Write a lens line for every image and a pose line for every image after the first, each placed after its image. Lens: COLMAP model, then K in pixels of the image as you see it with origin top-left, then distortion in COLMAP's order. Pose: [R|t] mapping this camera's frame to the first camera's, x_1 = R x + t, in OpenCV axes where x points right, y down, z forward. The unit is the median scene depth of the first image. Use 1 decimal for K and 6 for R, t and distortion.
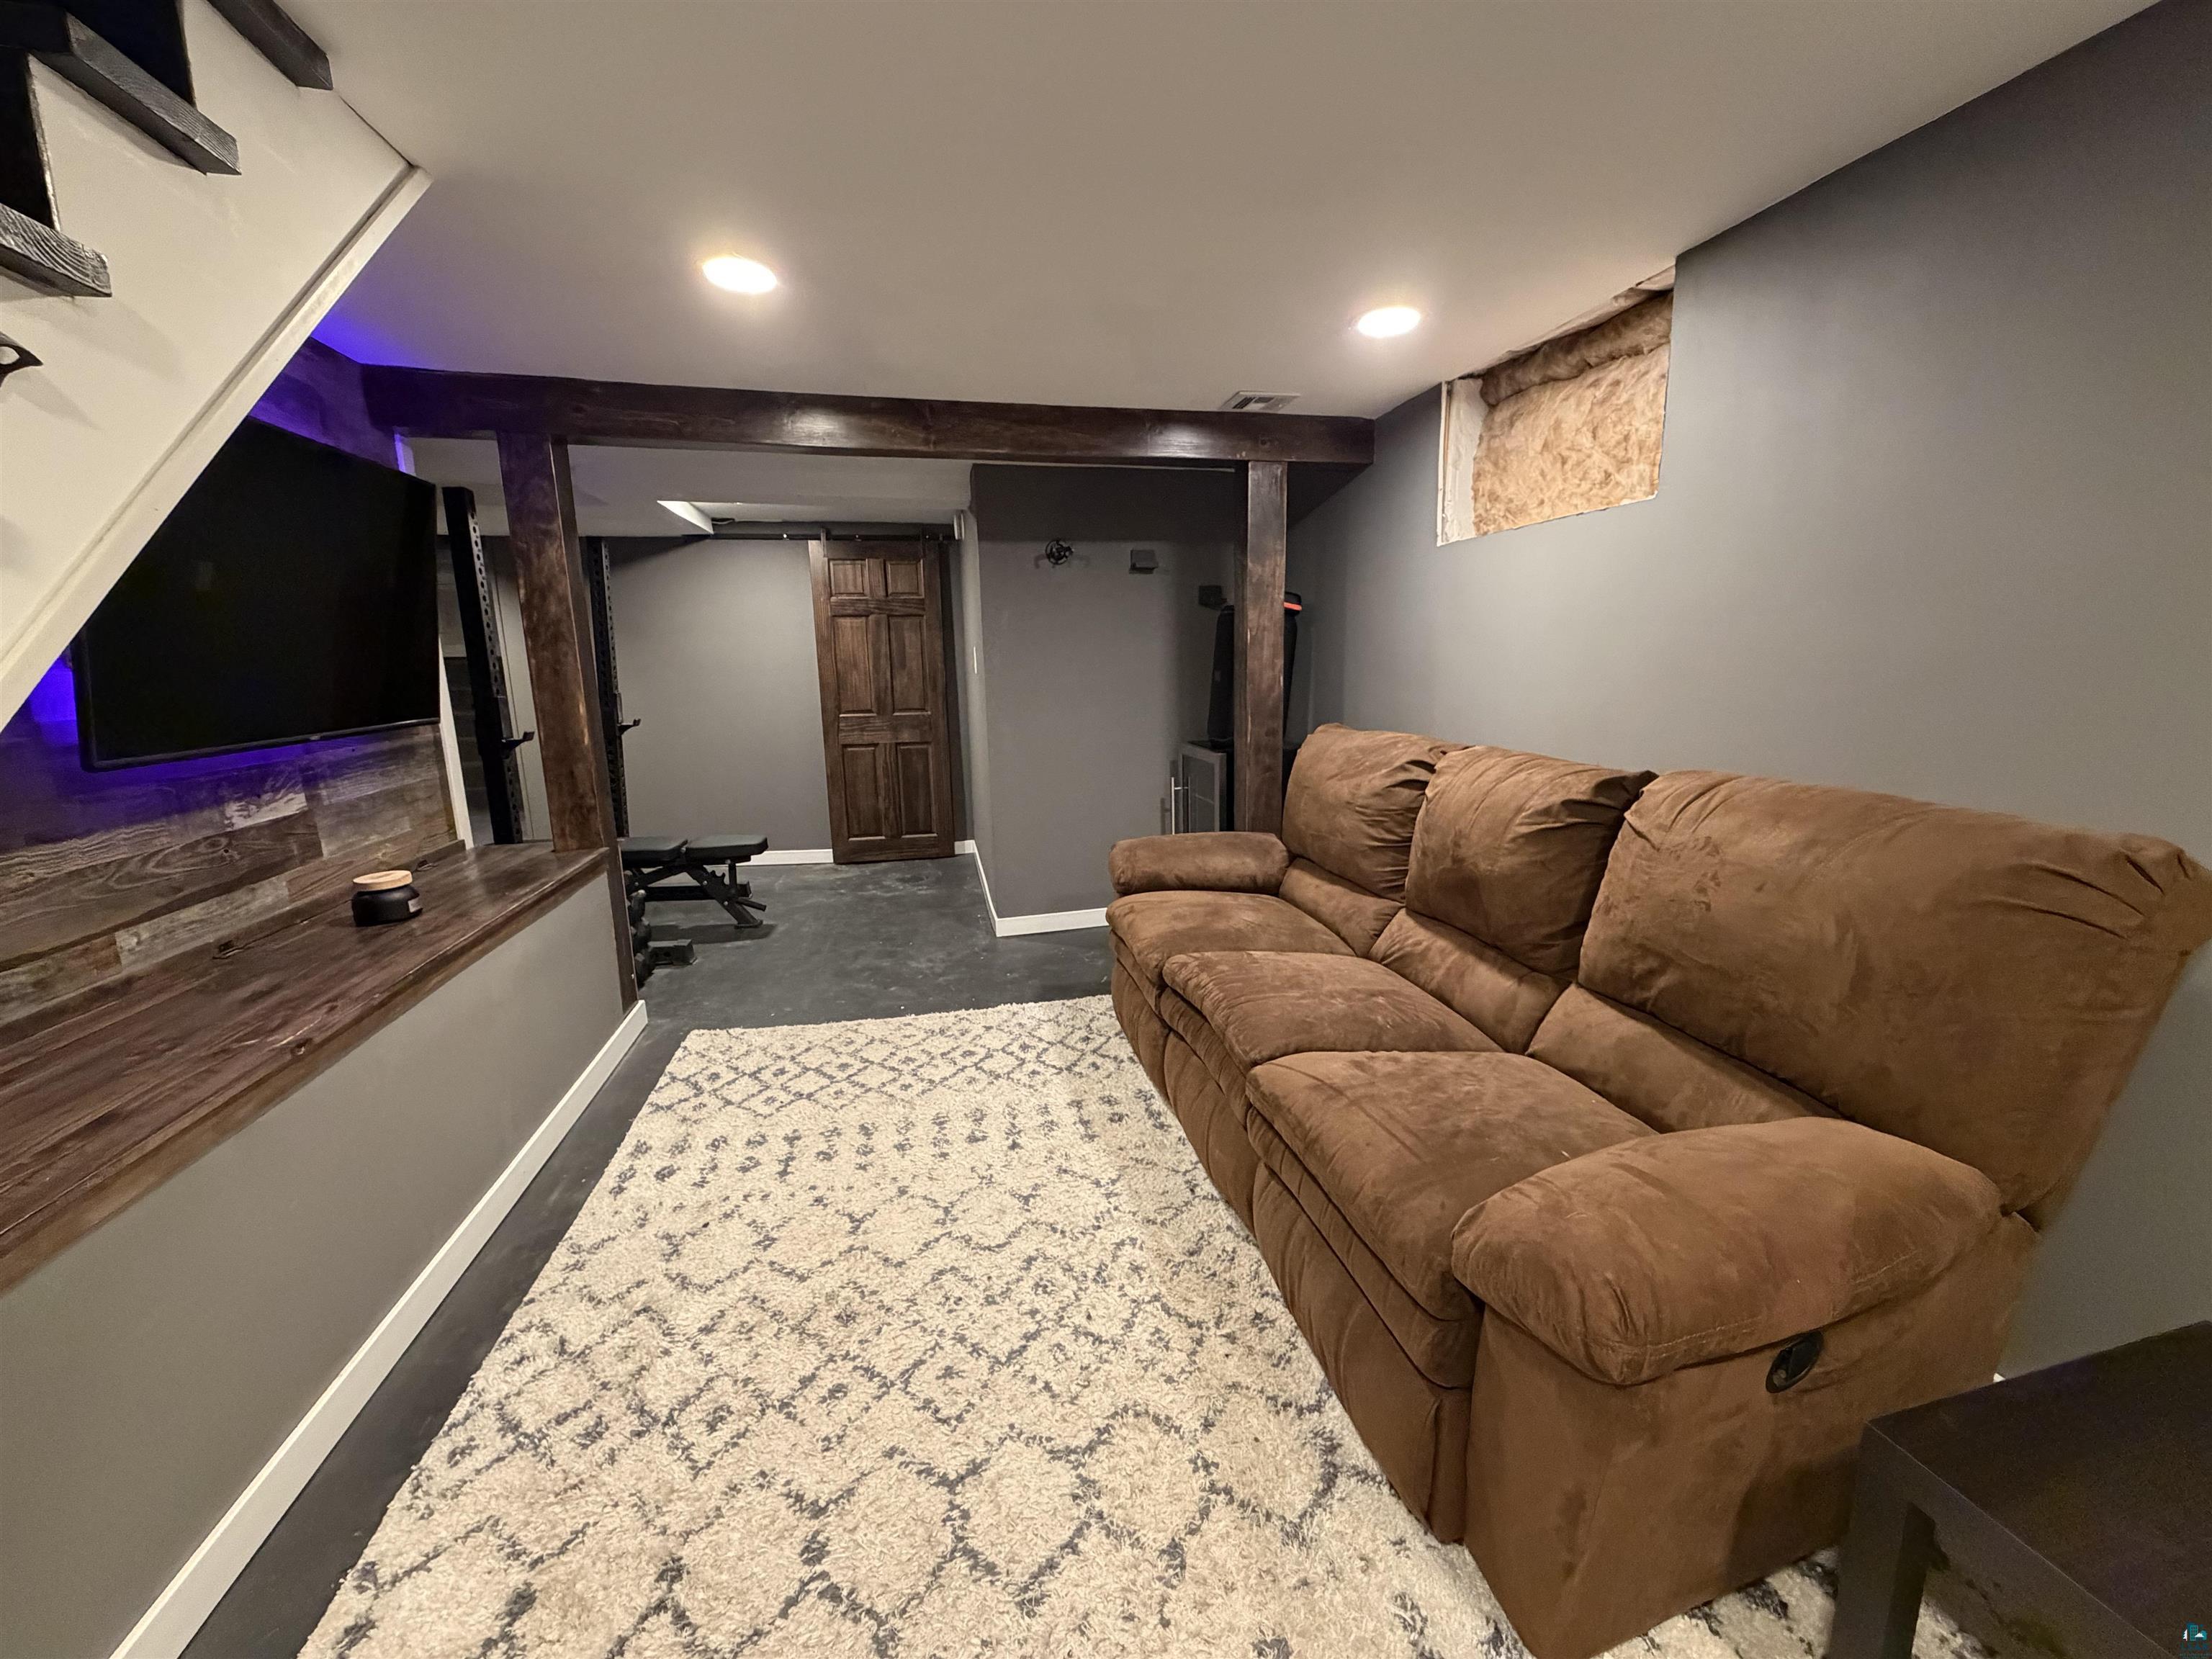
lens RADIAL K [[879.4, 0, 1101.4], [0, 879.4, 825.3], [0, 0, 1]] dist [-0.001409, -0.000050]
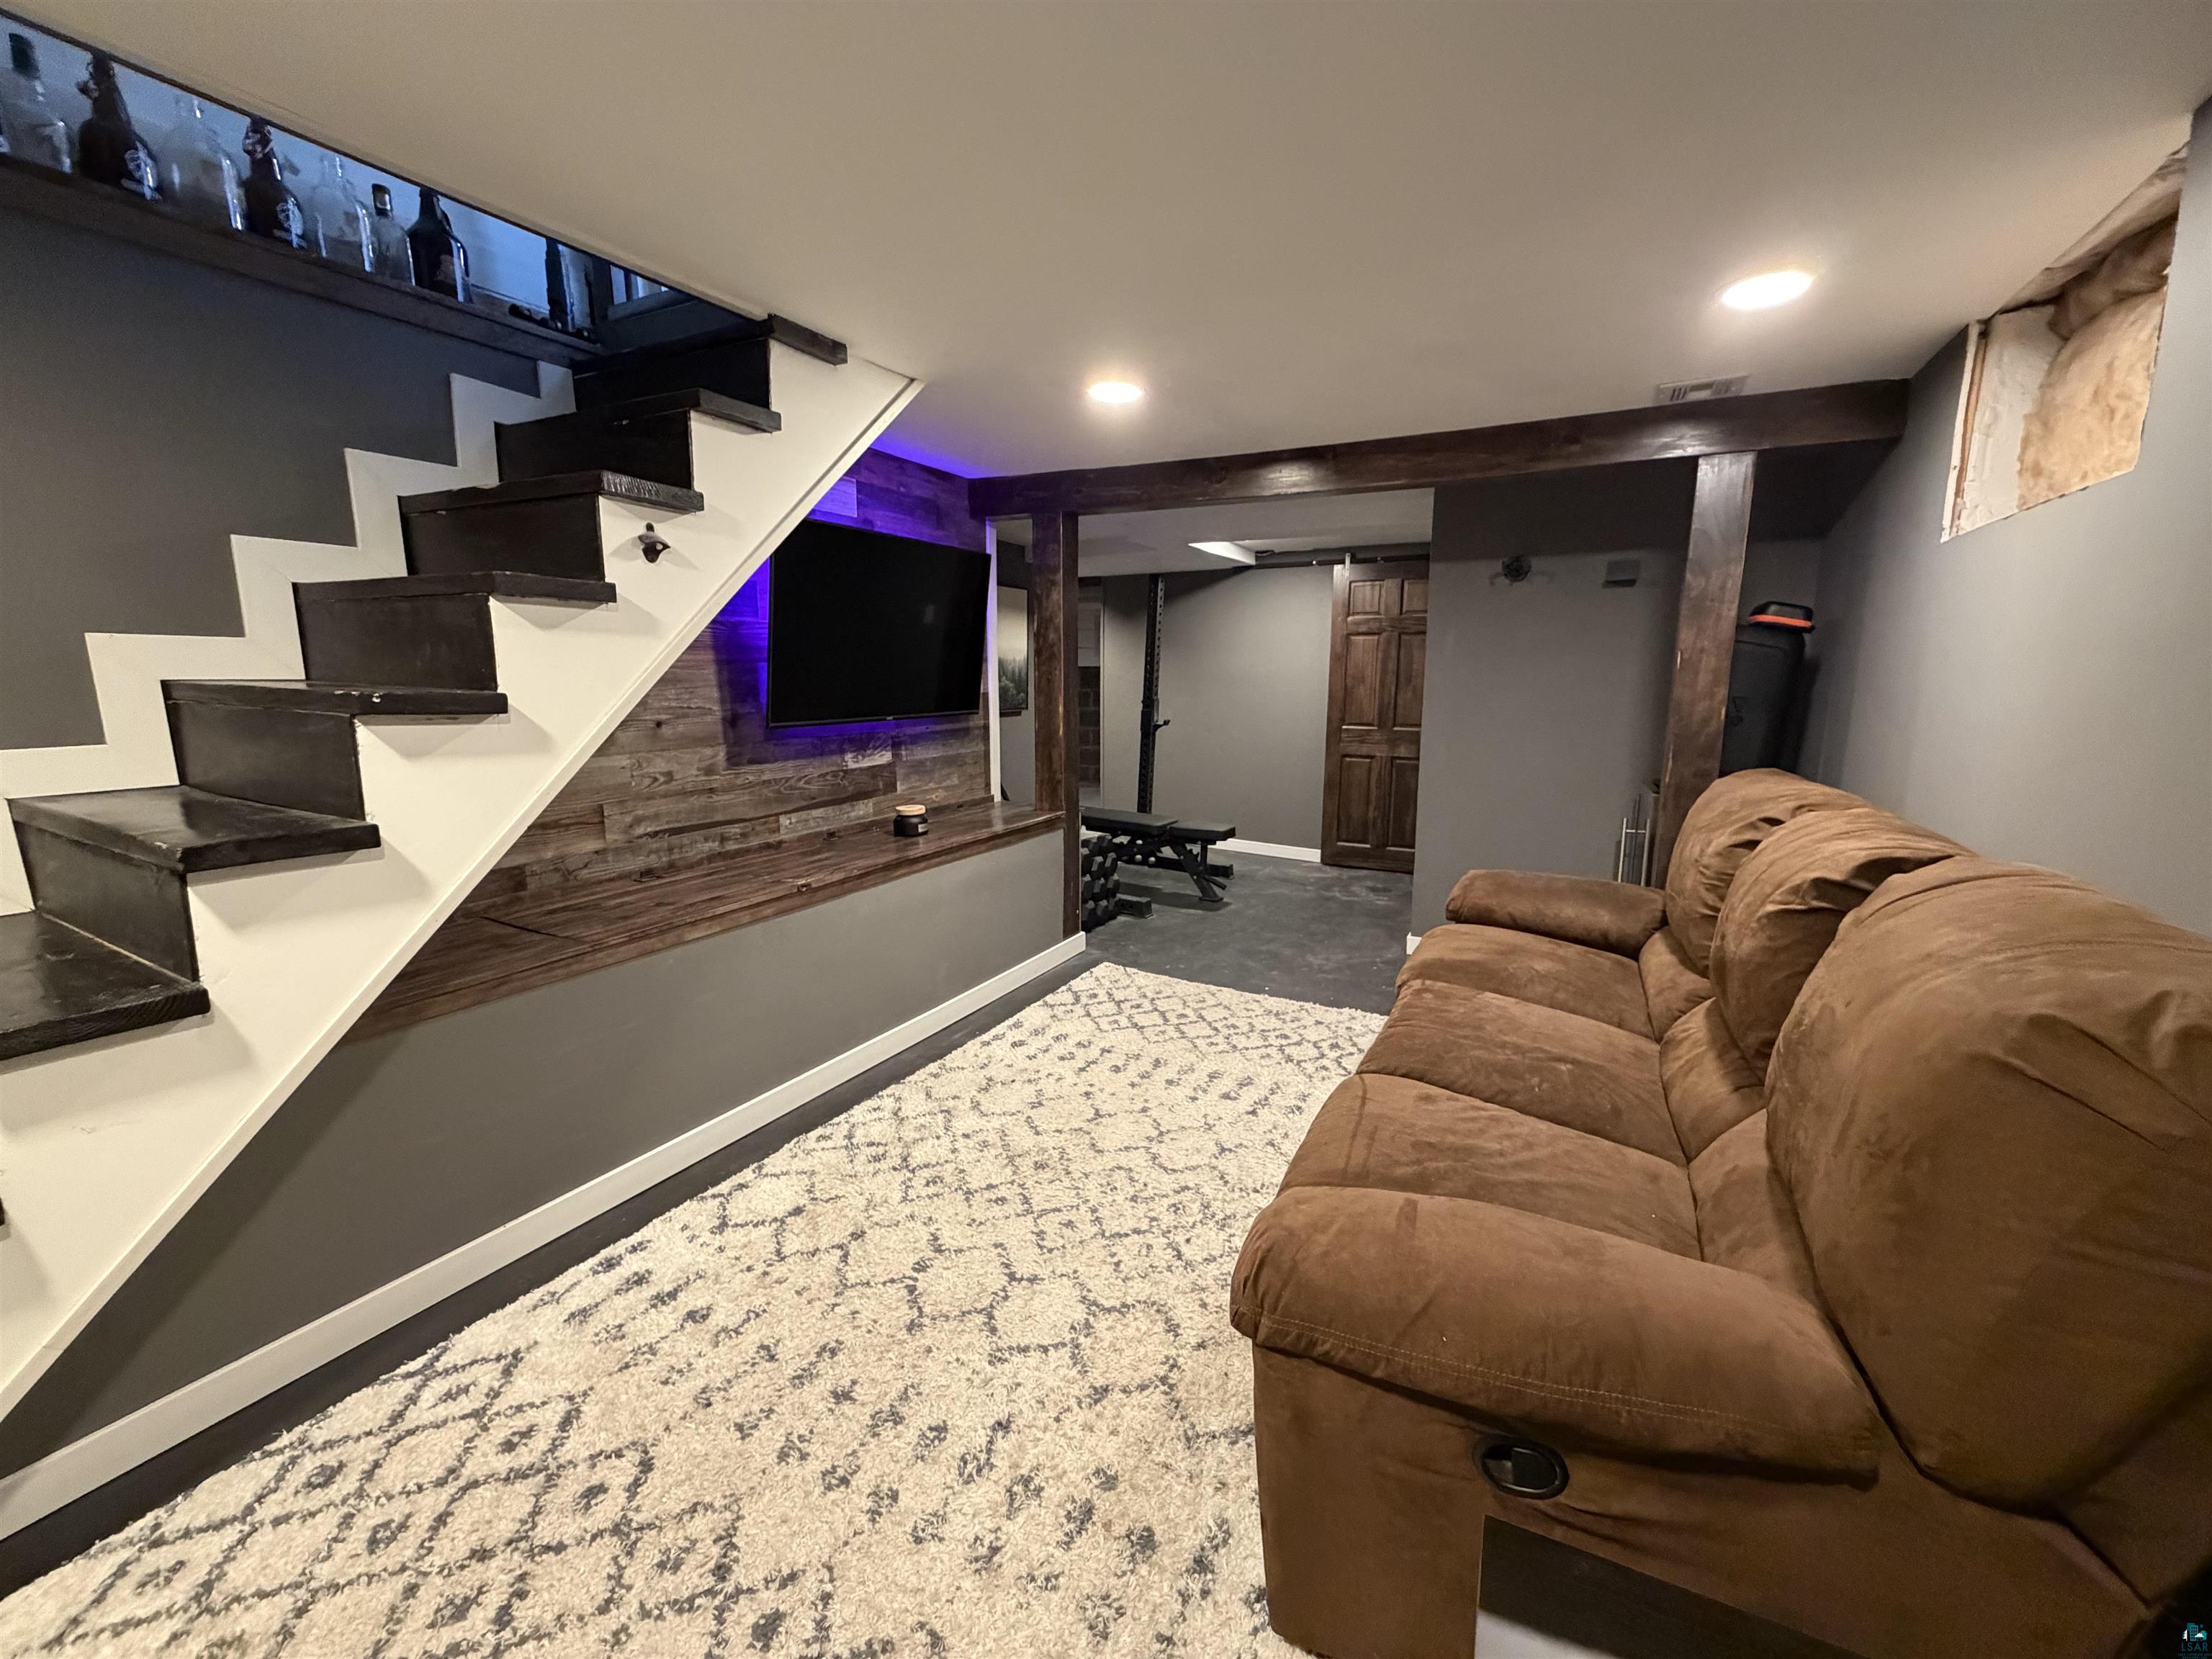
lens RADIAL K [[879.4, 0, 1100.5], [0, 879.4, 823.3], [0, 0, 1]] dist [-0.001409, -0.000050]
pose [[0.765874, 0.126965, -0.630331, 0.401596], [-0.136060, 0.990113, 0.034116, -0.012669], [0.628431, 0.059634, 0.775576, -0.014159]]
